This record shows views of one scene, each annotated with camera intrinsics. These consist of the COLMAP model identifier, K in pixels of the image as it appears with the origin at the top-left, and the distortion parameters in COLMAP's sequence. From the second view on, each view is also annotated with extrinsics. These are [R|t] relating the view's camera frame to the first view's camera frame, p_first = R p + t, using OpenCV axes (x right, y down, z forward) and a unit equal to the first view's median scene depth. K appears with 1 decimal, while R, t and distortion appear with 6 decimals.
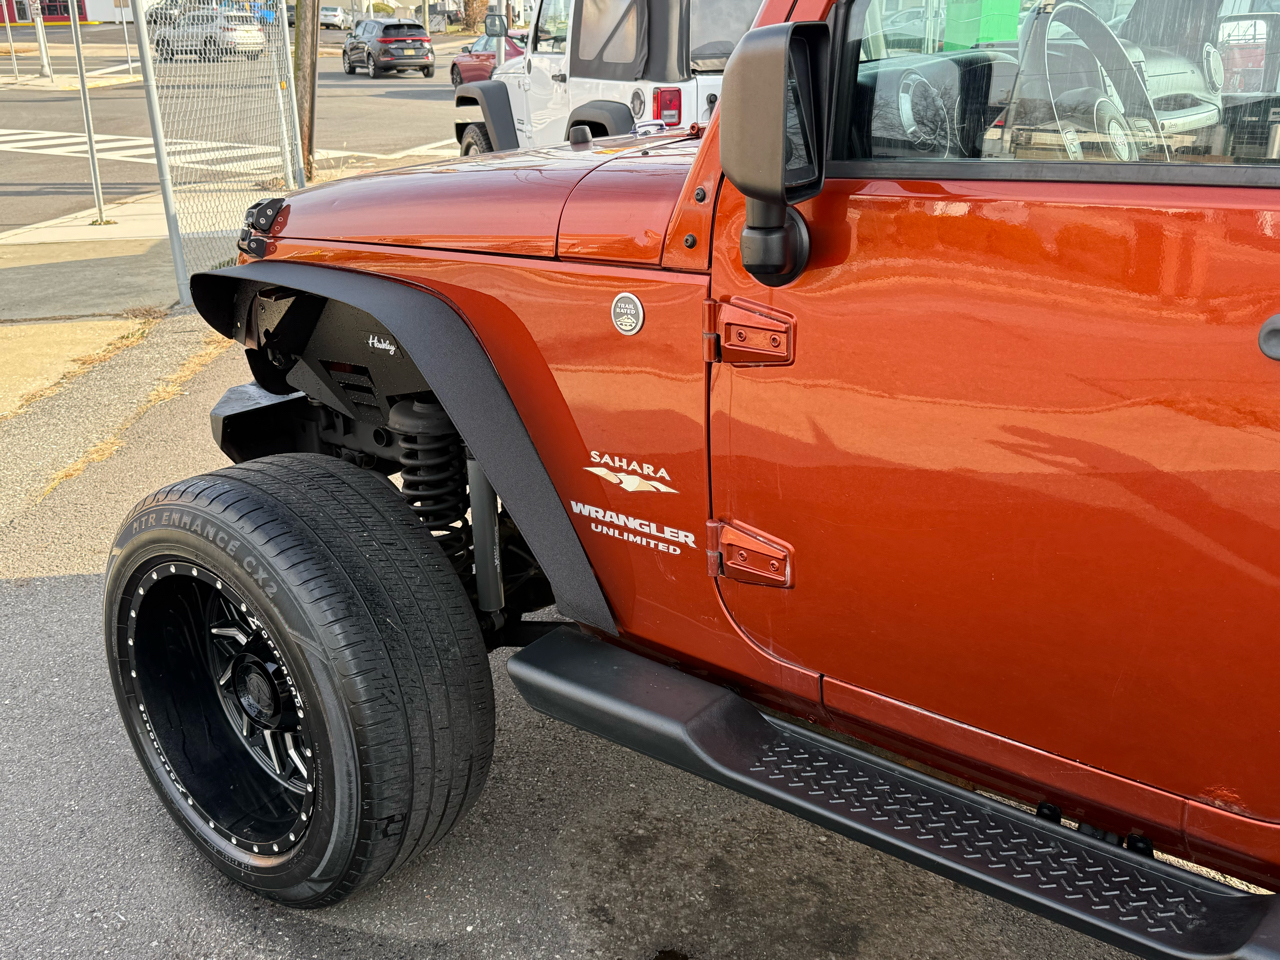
lens RADIAL K [[1272.8, 0, 646.2], [0, 1272.8, 479.9], [0, 0, 1]] dist [0.062742, 0.000000]
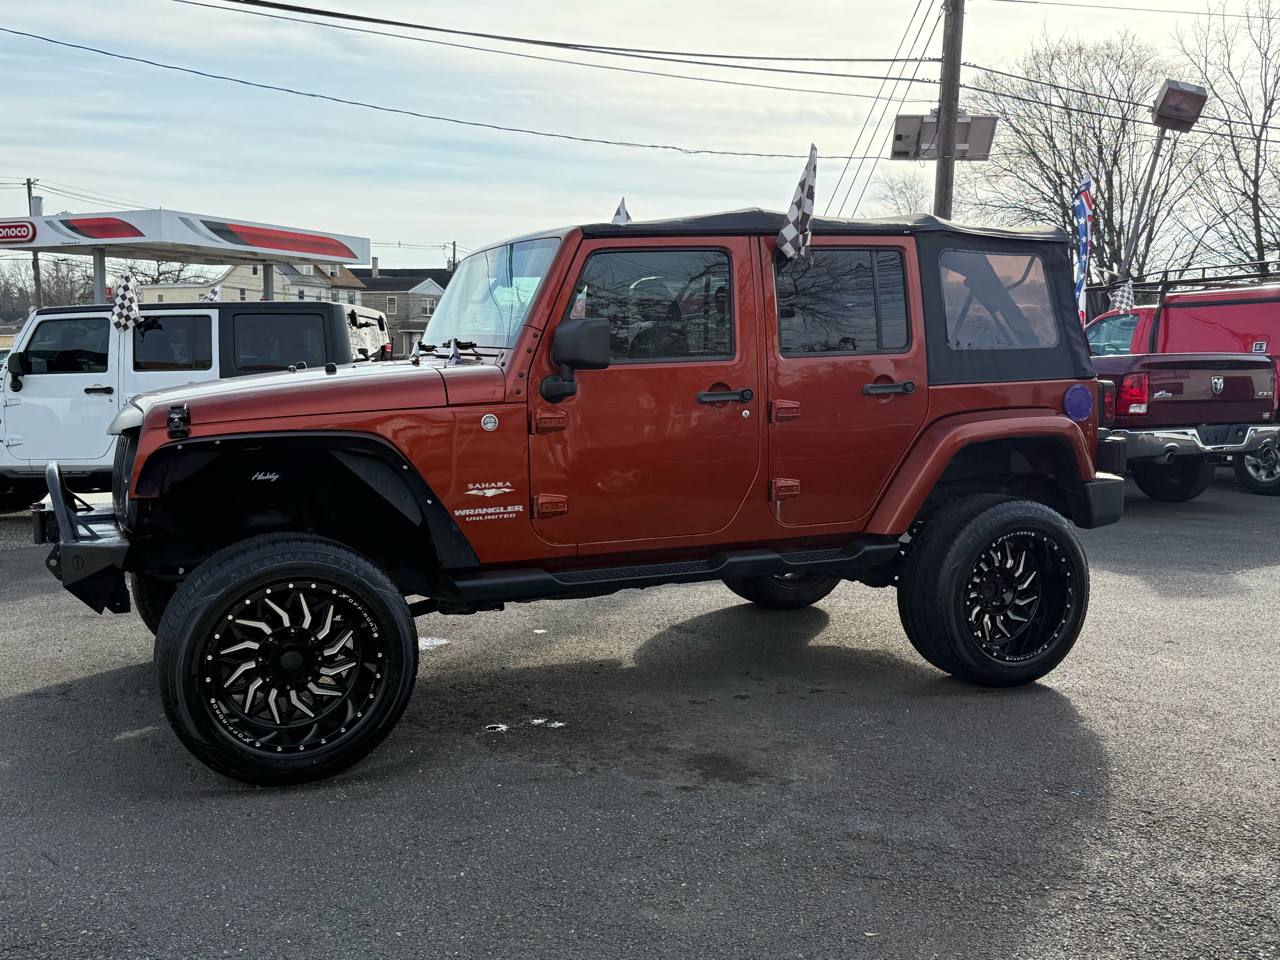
lens RADIAL K [[1272.8, 0, 656.0], [0, 1272.8, 480.4], [0, 0, 1]] dist [0.062742, 0.000000]
pose [[0.447634, -0.068290, 0.891605, -1.955355], [0.291228, 0.953853, -0.073155, 0.240124], [-0.845464, 0.292407, 0.446865, -0.351643]]
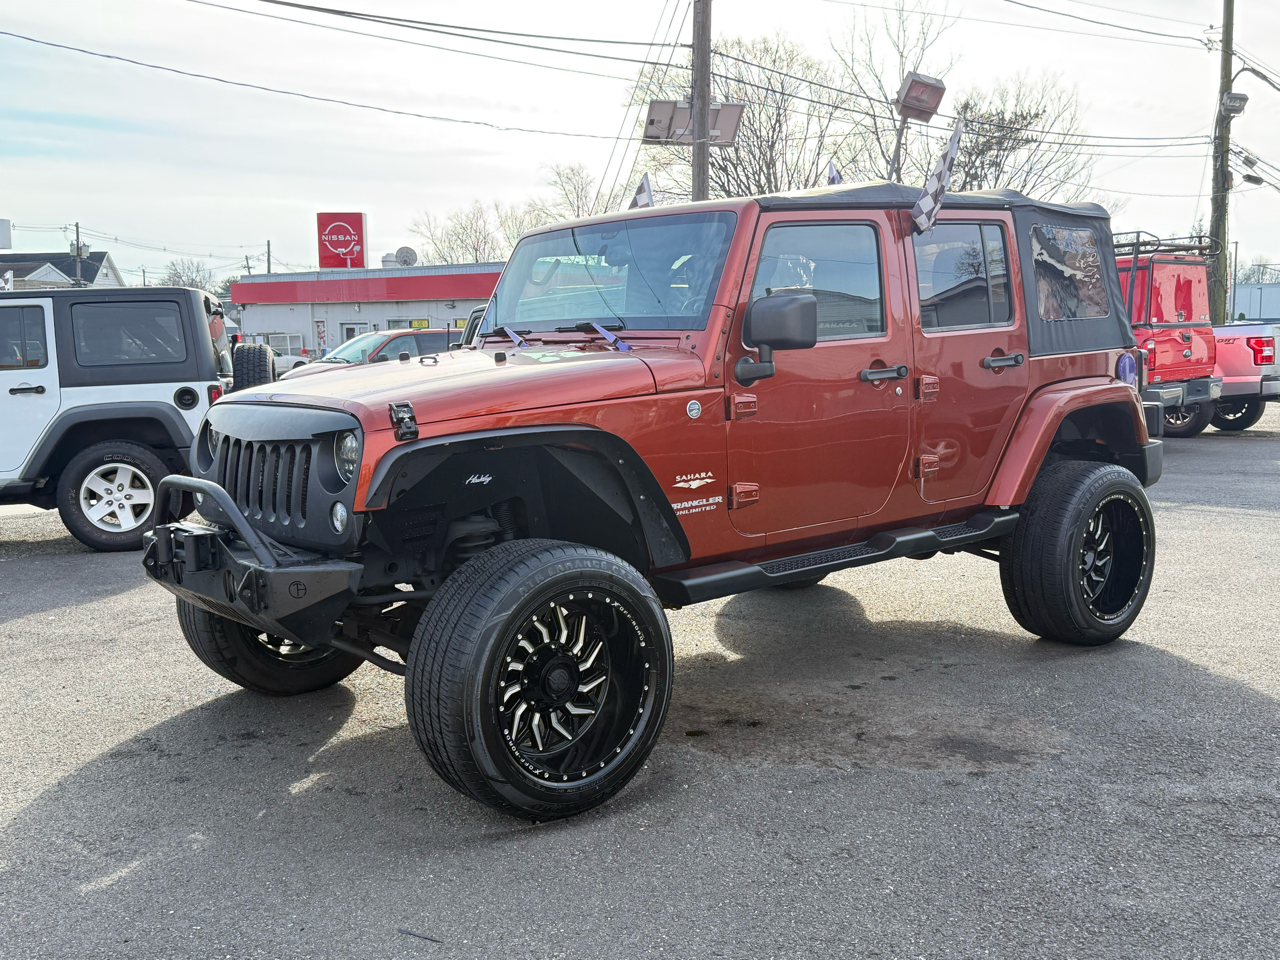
lens RADIAL K [[1272.8, 0, 639.0], [0, 1272.8, 483.0], [0, 0, 1]] dist [0.062742, 0.000000]
pose [[0.195578, -0.098273, 0.975752, -2.165443], [0.348039, 0.937157, 0.024625, -0.086997], [-0.916852, 0.334784, 0.217490, 0.566442]]
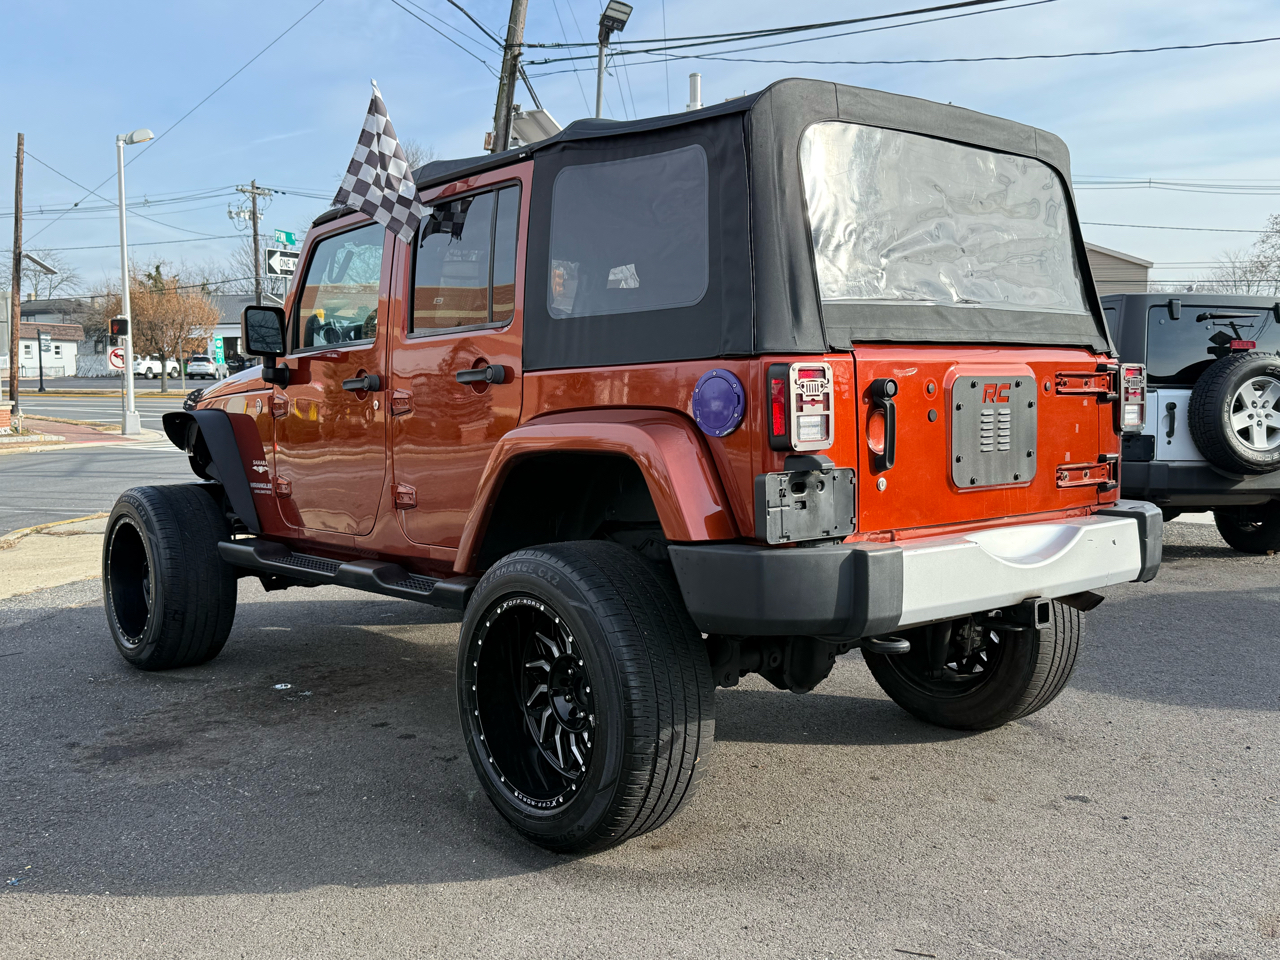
lens RADIAL K [[1272.8, 0, 662.5], [0, 1272.8, 487.0], [0, 0, 1]] dist [0.062742, 0.000000]
pose [[0.982955, 0.030531, -0.181296, 1.275942], [-0.077400, 0.963187, -0.257448, 0.650052], [0.166762, 0.267092, 0.949132, -1.393024]]
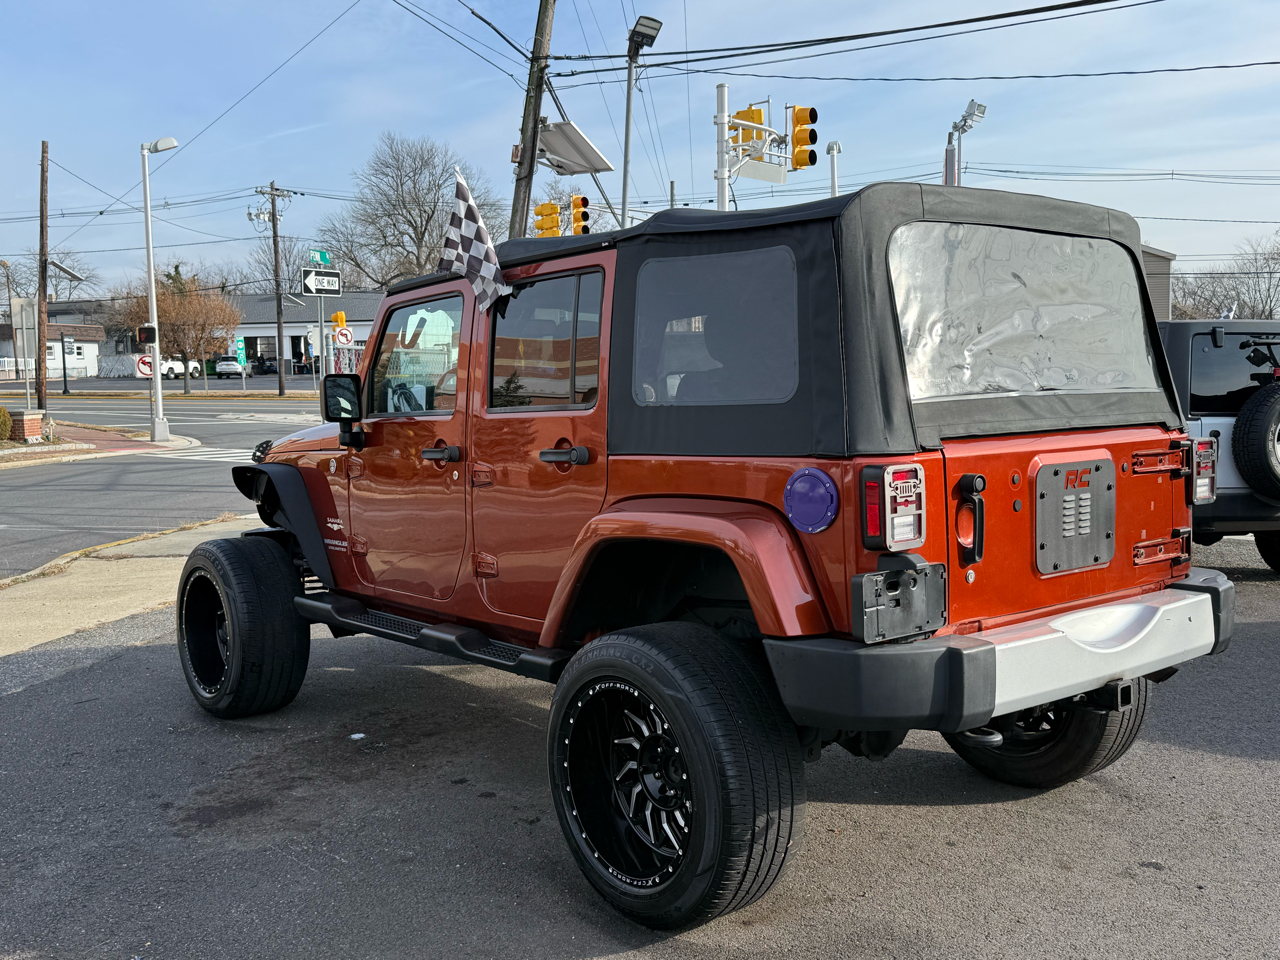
lens RADIAL K [[1272.8, 0, 657.4], [0, 1272.8, 498.2], [0, 0, 1]] dist [0.062742, 0.000000]
pose [[0.980144, 0.026299, -0.196533, 1.181834], [-0.074395, 0.967532, -0.241550, 0.542935], [0.183800, 0.251375, 0.950278, -1.495894]]
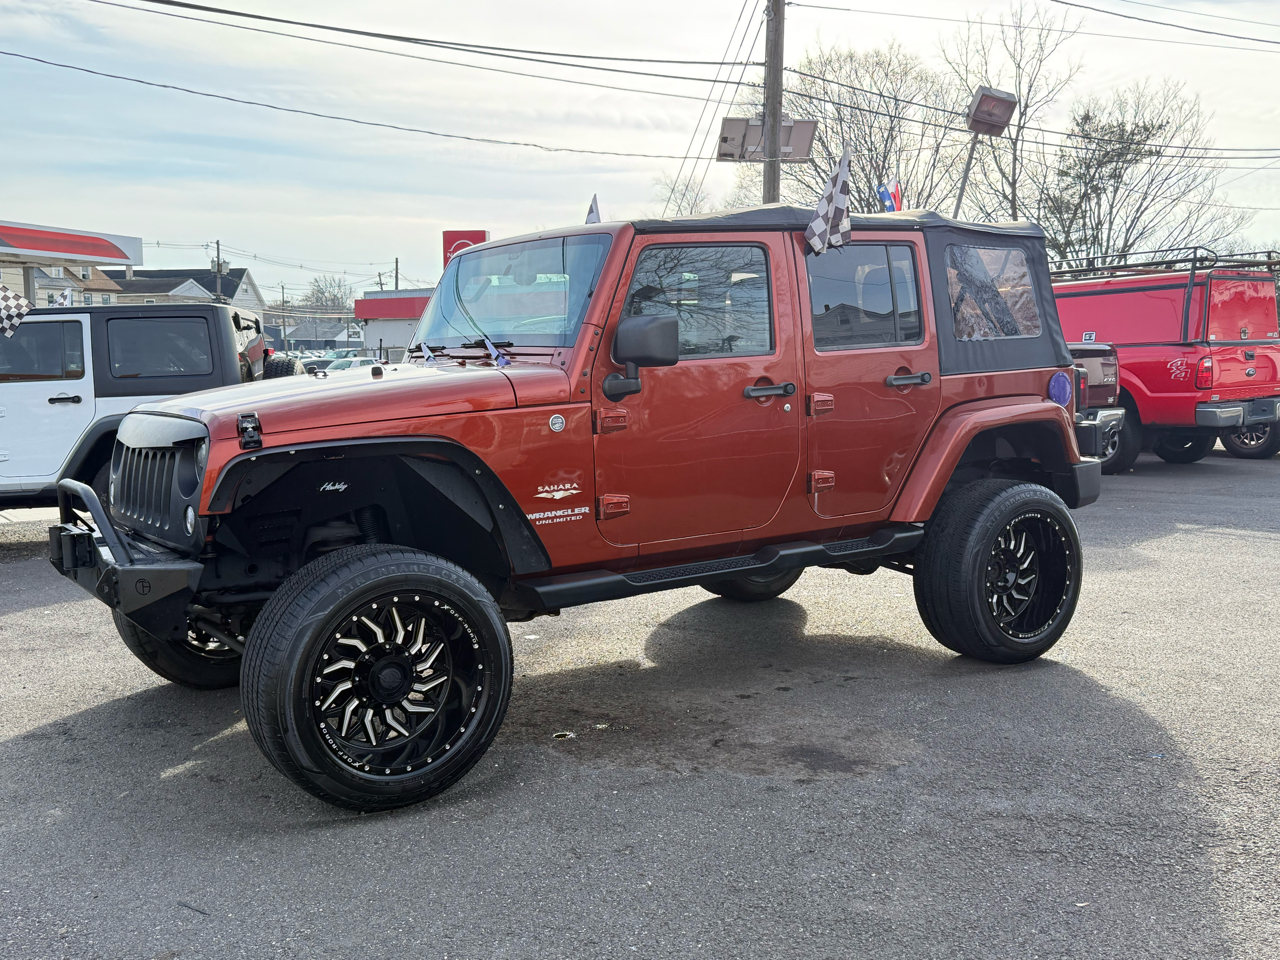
lens RADIAL K [[1272.8, 0, 648.4], [0, 1272.8, 476.8], [0, 0, 1]] dist [0.062742, 0.000000]
pose [[0.286963, -0.079285, 0.954655, -2.137596], [0.333967, 0.942325, -0.022128, 0.075628], [-0.897841, 0.325173, 0.296890, 0.123815]]
